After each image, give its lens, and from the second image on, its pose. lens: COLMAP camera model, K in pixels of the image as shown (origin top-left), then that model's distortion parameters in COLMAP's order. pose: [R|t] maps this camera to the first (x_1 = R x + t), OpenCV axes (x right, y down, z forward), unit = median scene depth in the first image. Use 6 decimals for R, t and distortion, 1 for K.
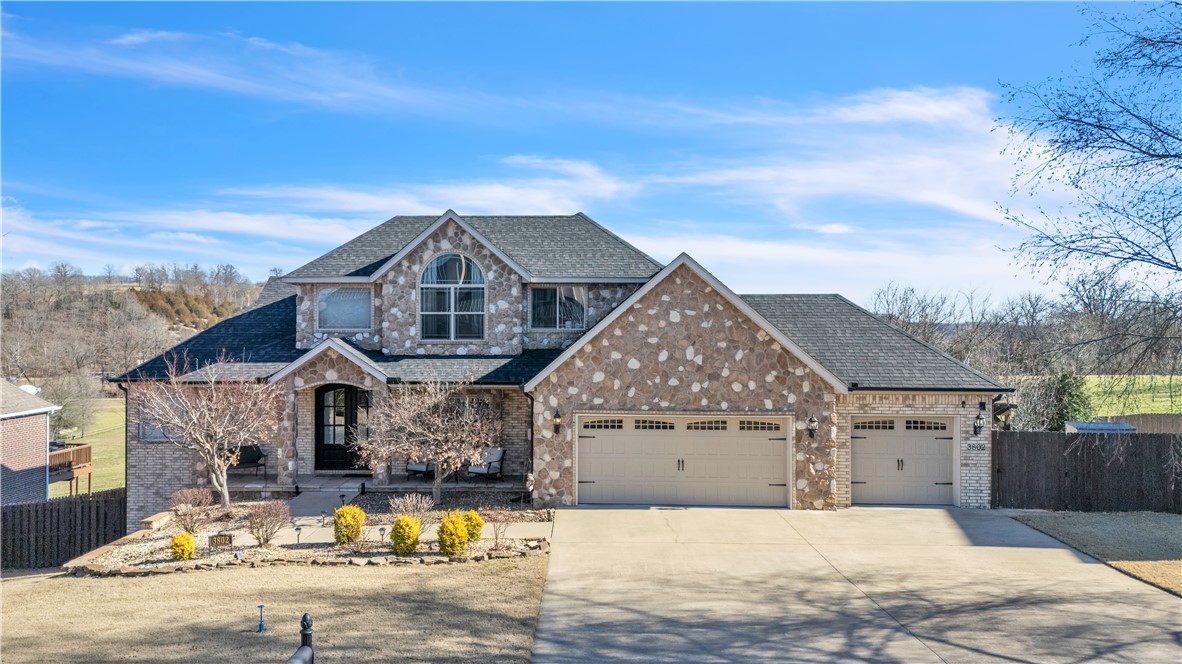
lens RADIAL K [[923.3, 0, 553.4], [0, 923.3, 306.6], [0, 0, 1]] dist [0.095335, -0.111979]
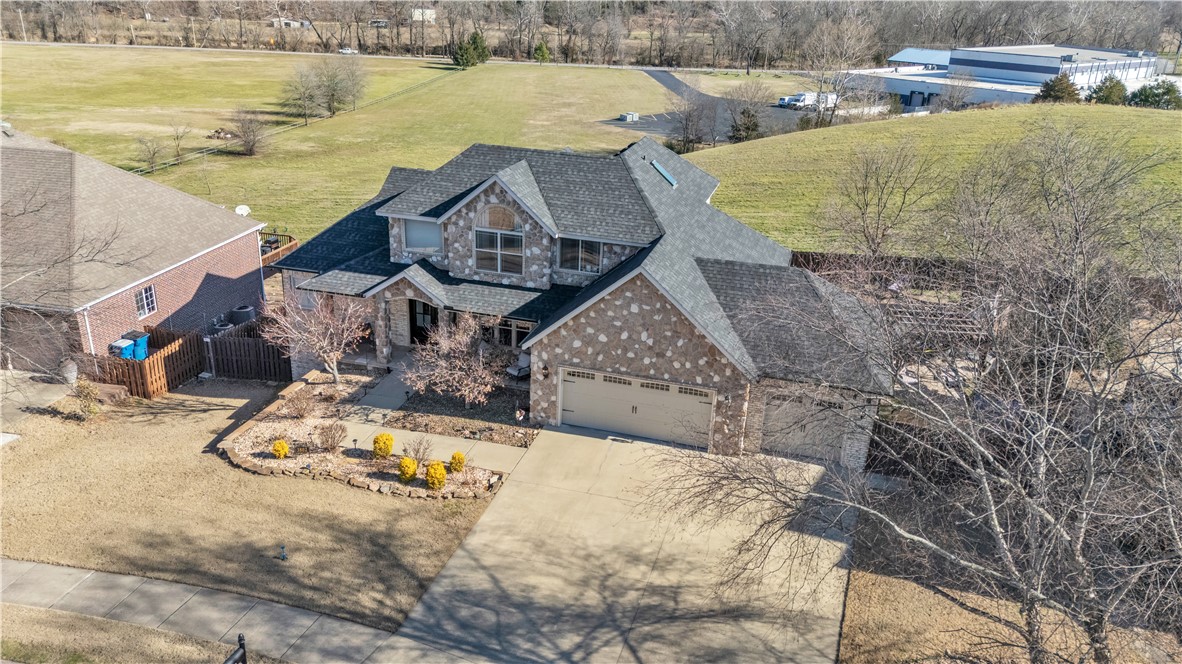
lens RADIAL K [[870.2, 0, 591.0], [0, 870.2, 332.0], [0, 0, 1]] dist [0.091063, -0.086554]
pose [[0.975220, 0.113811, -0.189720, 0.305883], [-0.036696, 0.928867, 0.368590, -0.404715], [0.218174, -0.352494, 0.910026, -0.135148]]
